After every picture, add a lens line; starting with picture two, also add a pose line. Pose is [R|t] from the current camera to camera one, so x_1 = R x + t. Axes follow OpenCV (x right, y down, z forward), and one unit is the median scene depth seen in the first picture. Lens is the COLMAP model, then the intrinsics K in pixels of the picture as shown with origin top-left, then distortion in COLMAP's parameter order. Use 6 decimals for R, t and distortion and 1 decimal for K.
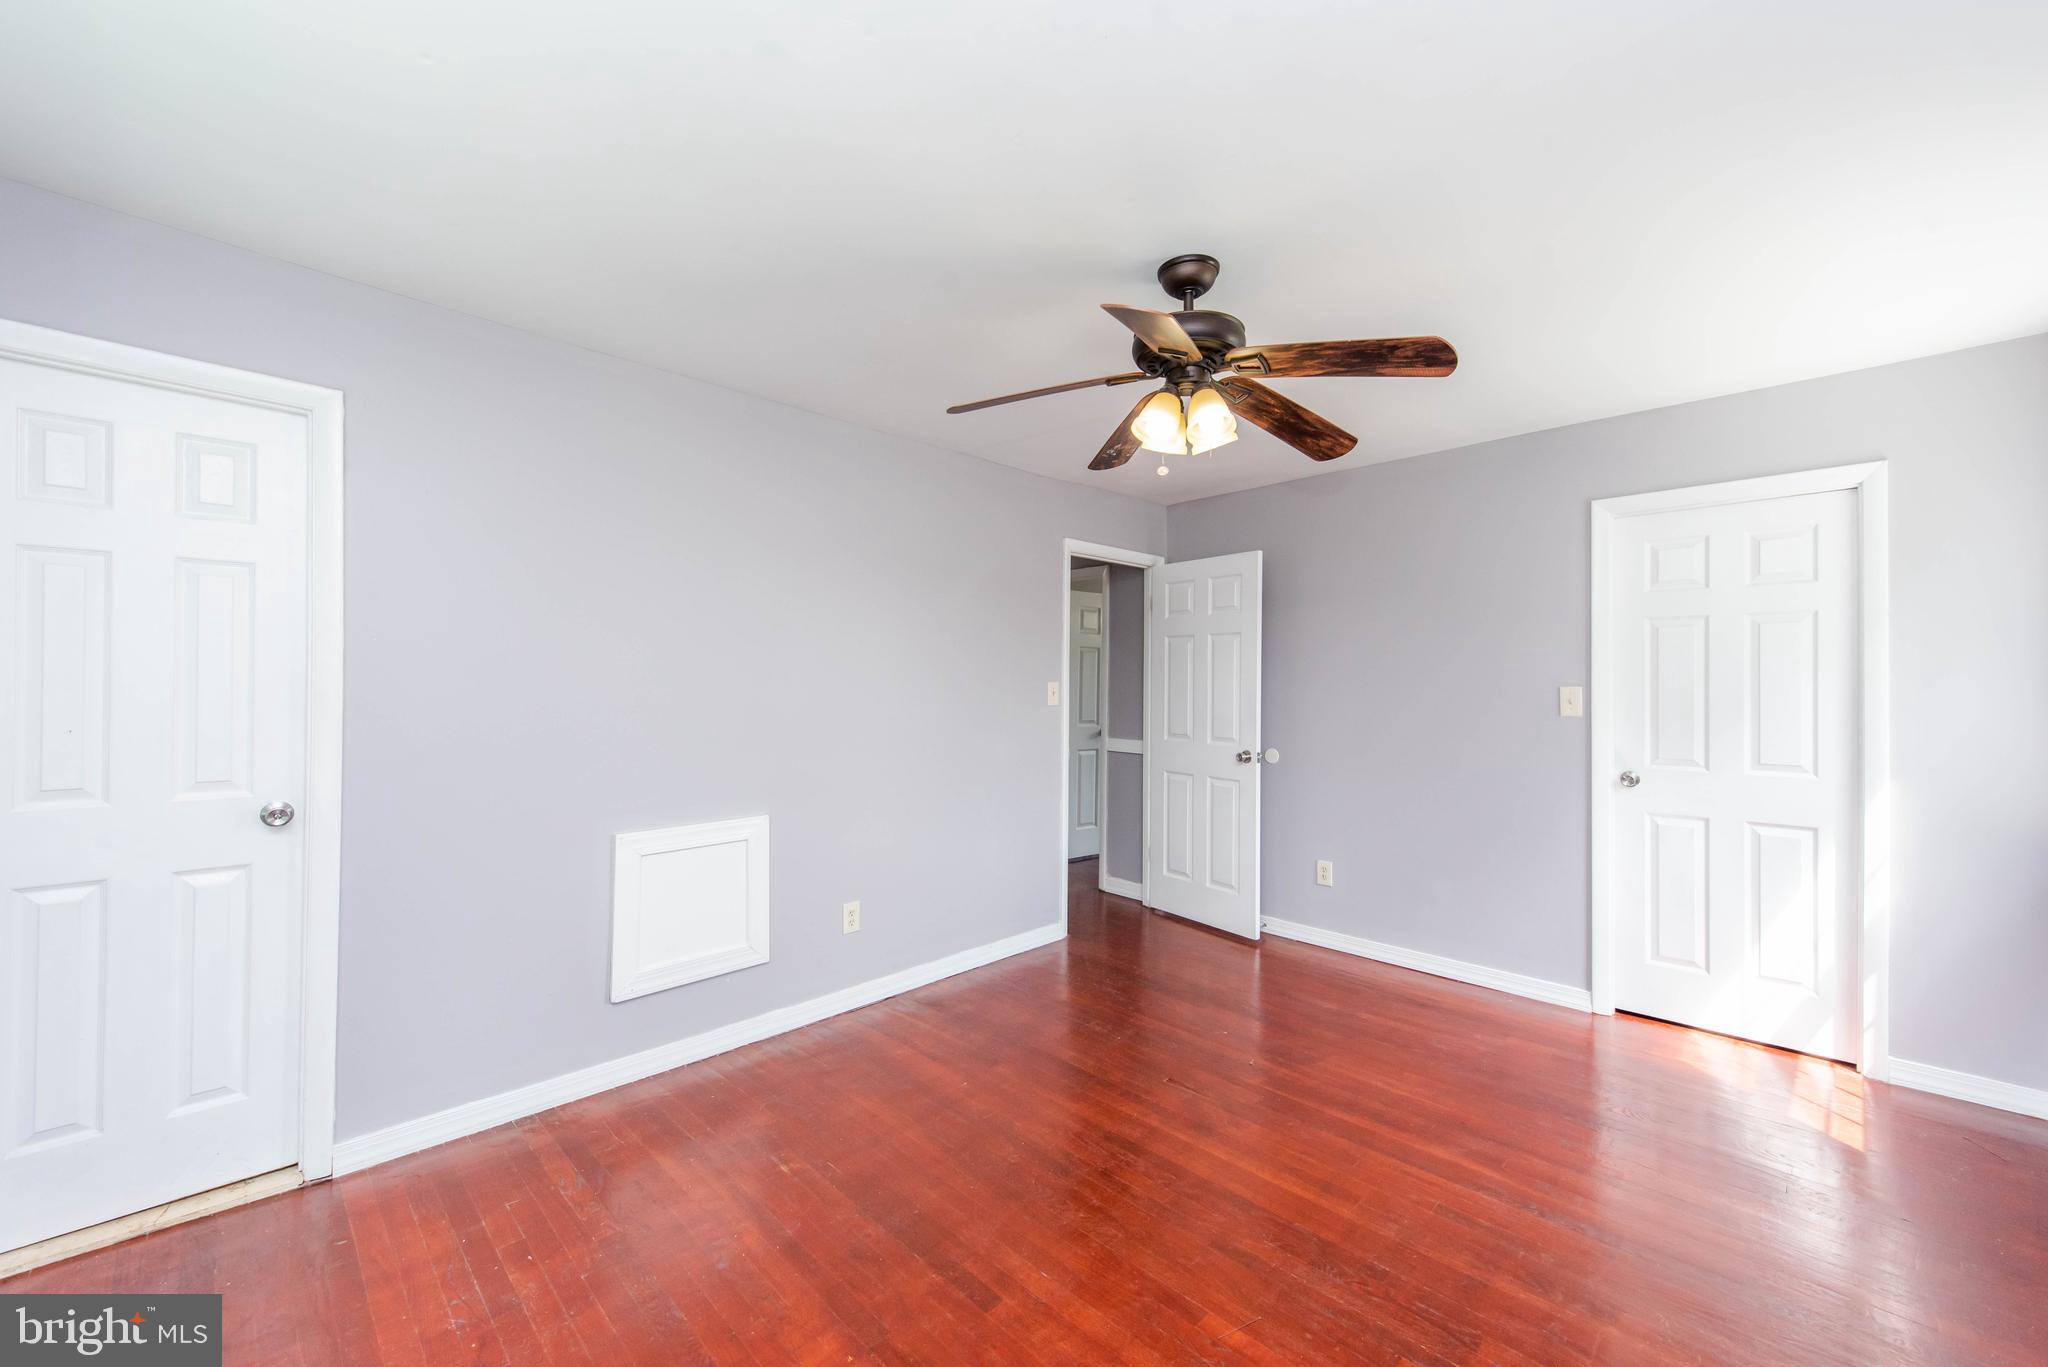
lens RADIAL K [[805.3, 0, 1026.8], [0, 805.3, 684.3], [0, 0, 1]] dist [0.009097, -0.000692]
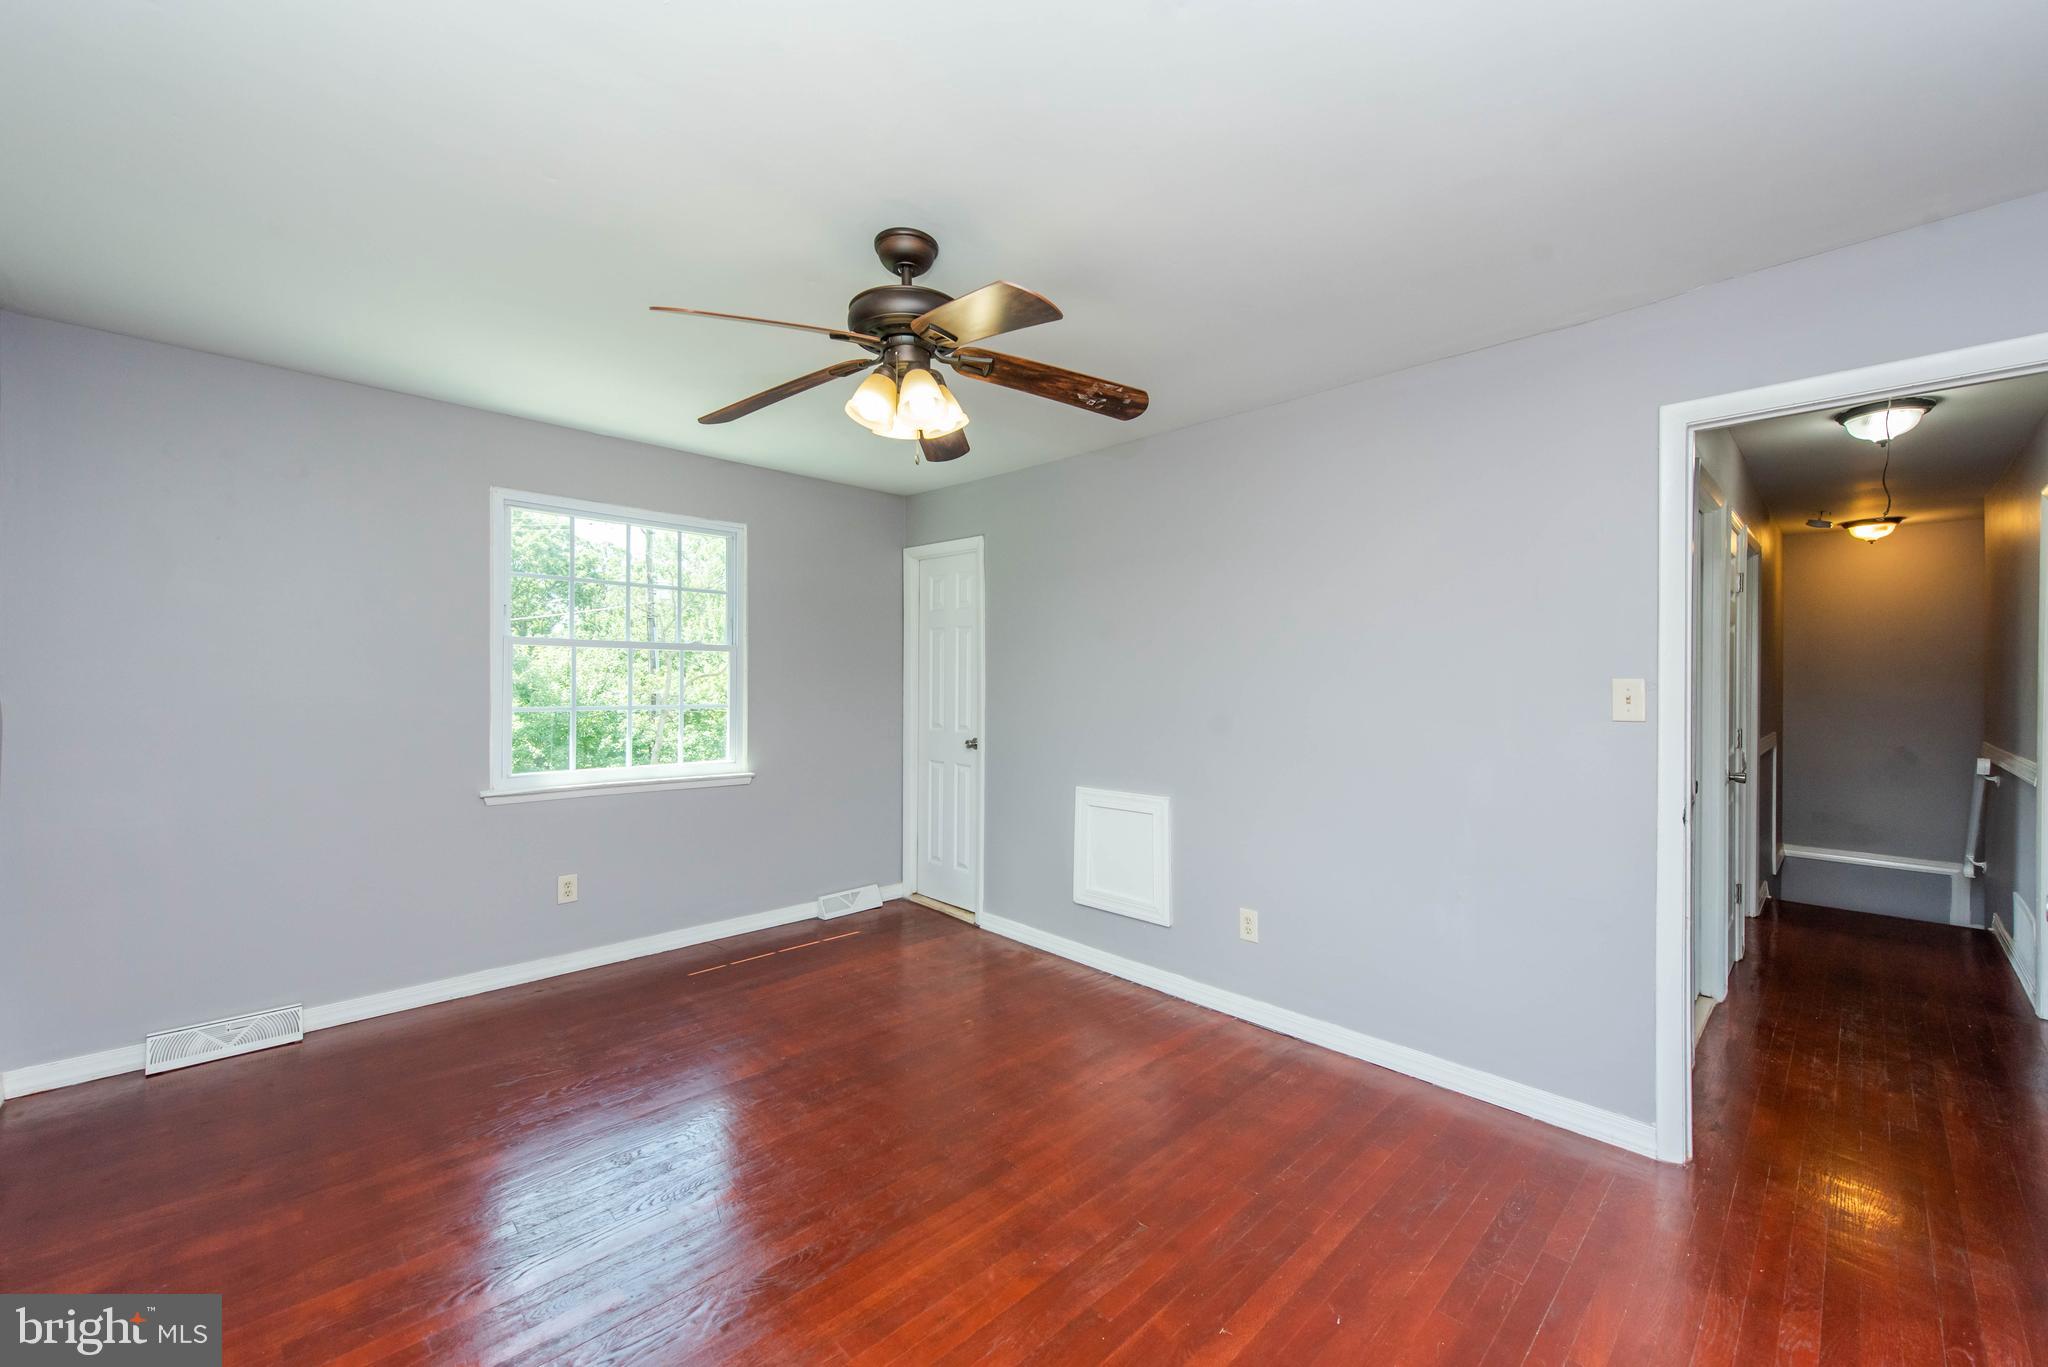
lens RADIAL K [[805.3, 0, 1026.8], [0, 805.3, 684.3], [0, 0, 1]] dist [0.009097, -0.000692]
pose [[-0.014880, 0.001222, -0.999889, 0.783976], [-0.002599, 0.999996, 0.001260, 0.002354], [0.999886, 0.002617, -0.014877, 0.788569]]
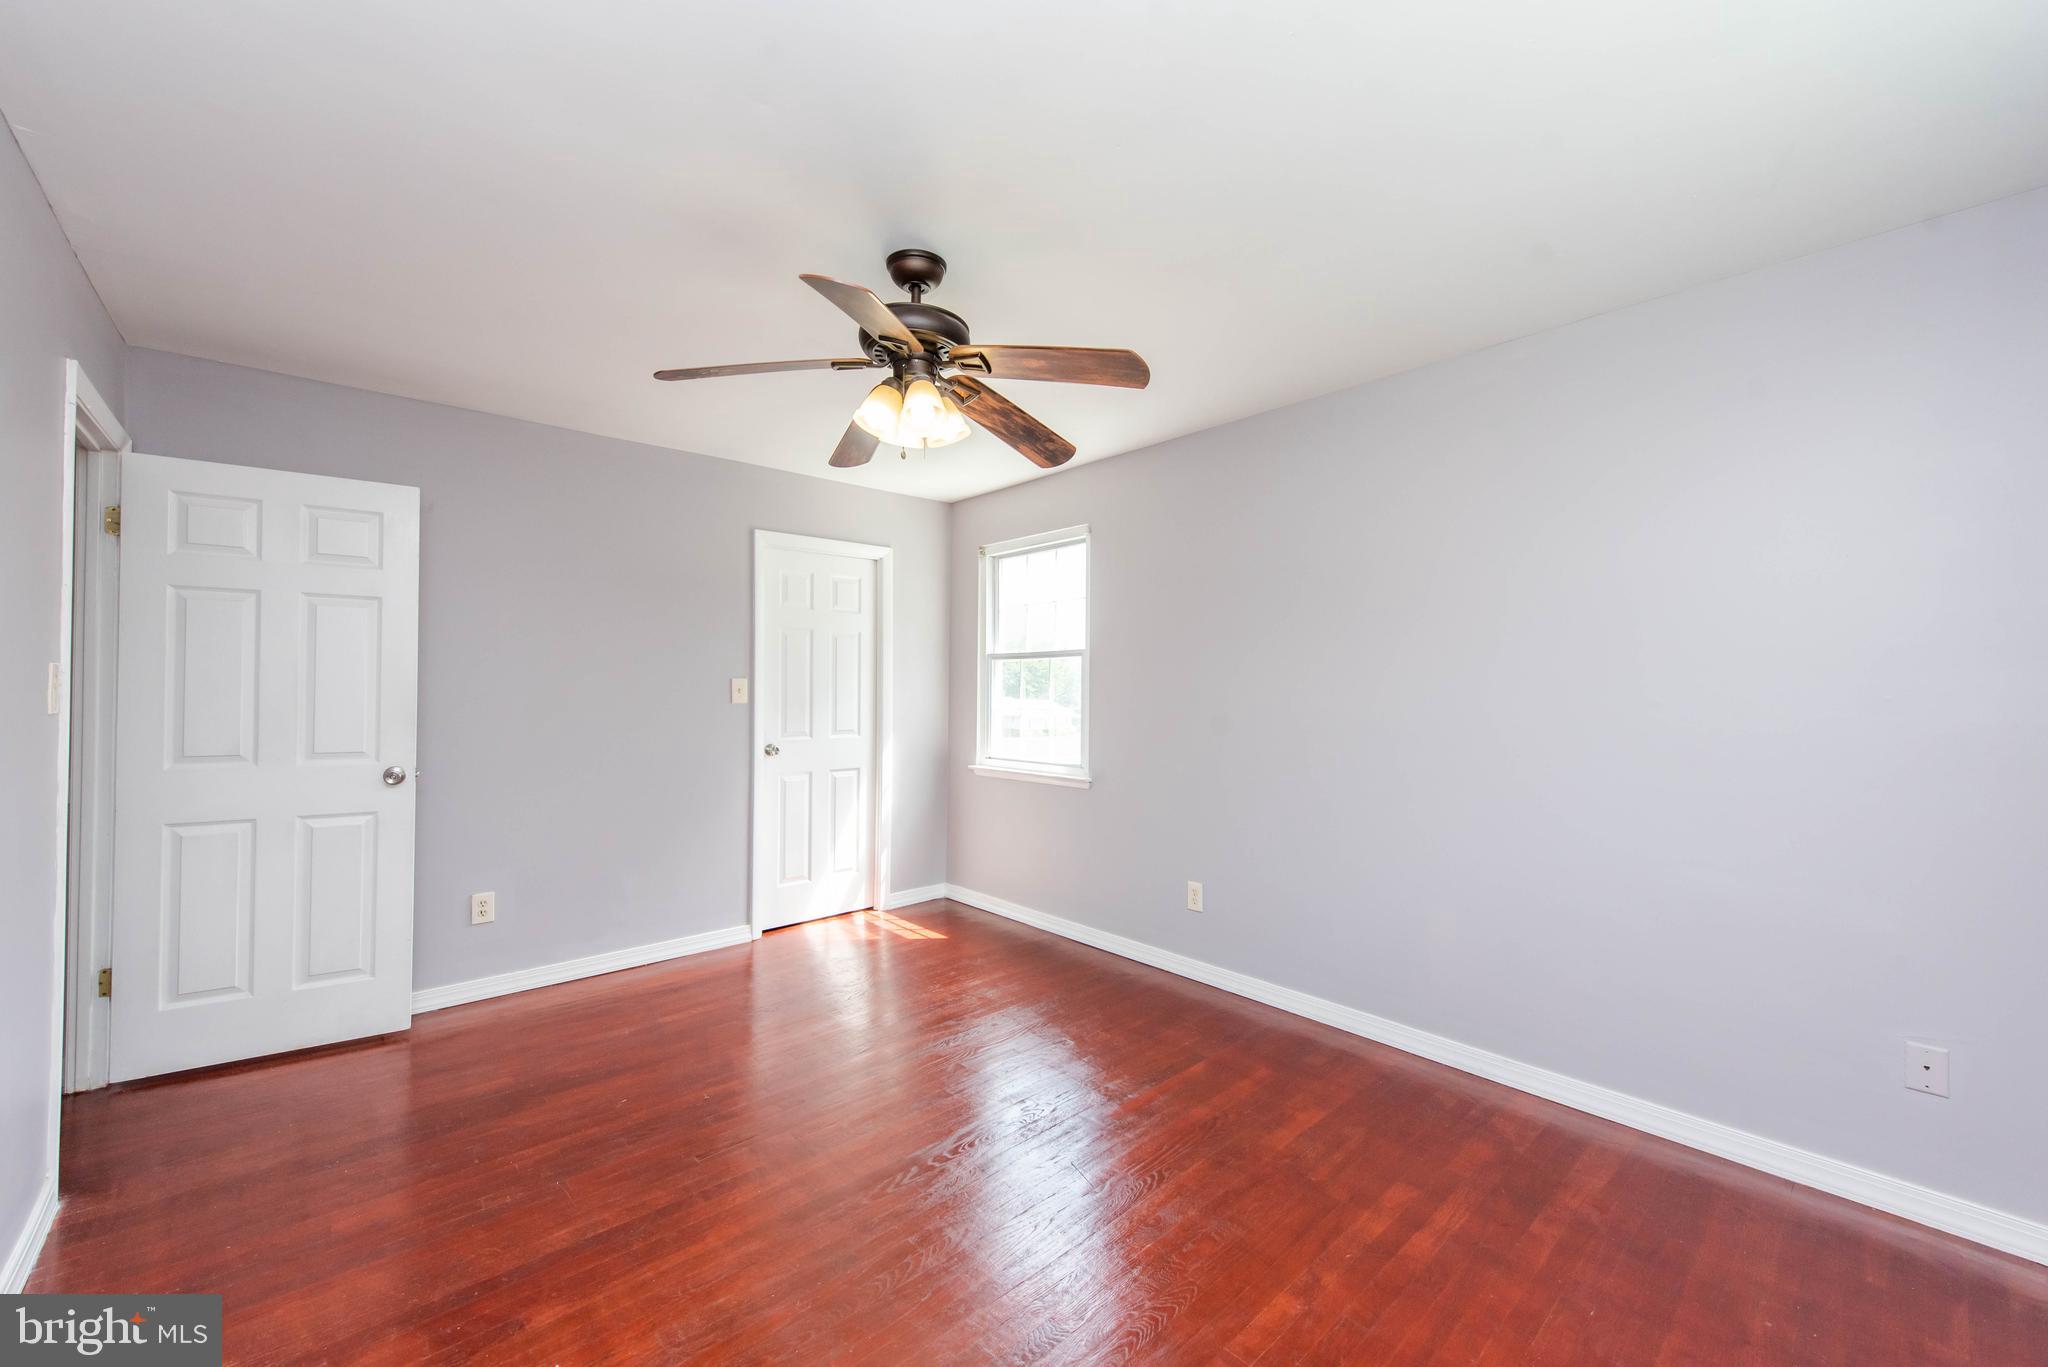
lens RADIAL K [[805.3, 0, 1026.8], [0, 805.3, 684.3], [0, 0, 1]] dist [0.009097, -0.000692]
pose [[0.042992, -0.000790, 0.999075, -0.551018], [-0.004057, 0.999991, 0.000965, 0.008723], [-0.999067, -0.004095, 0.042988, 0.554934]]
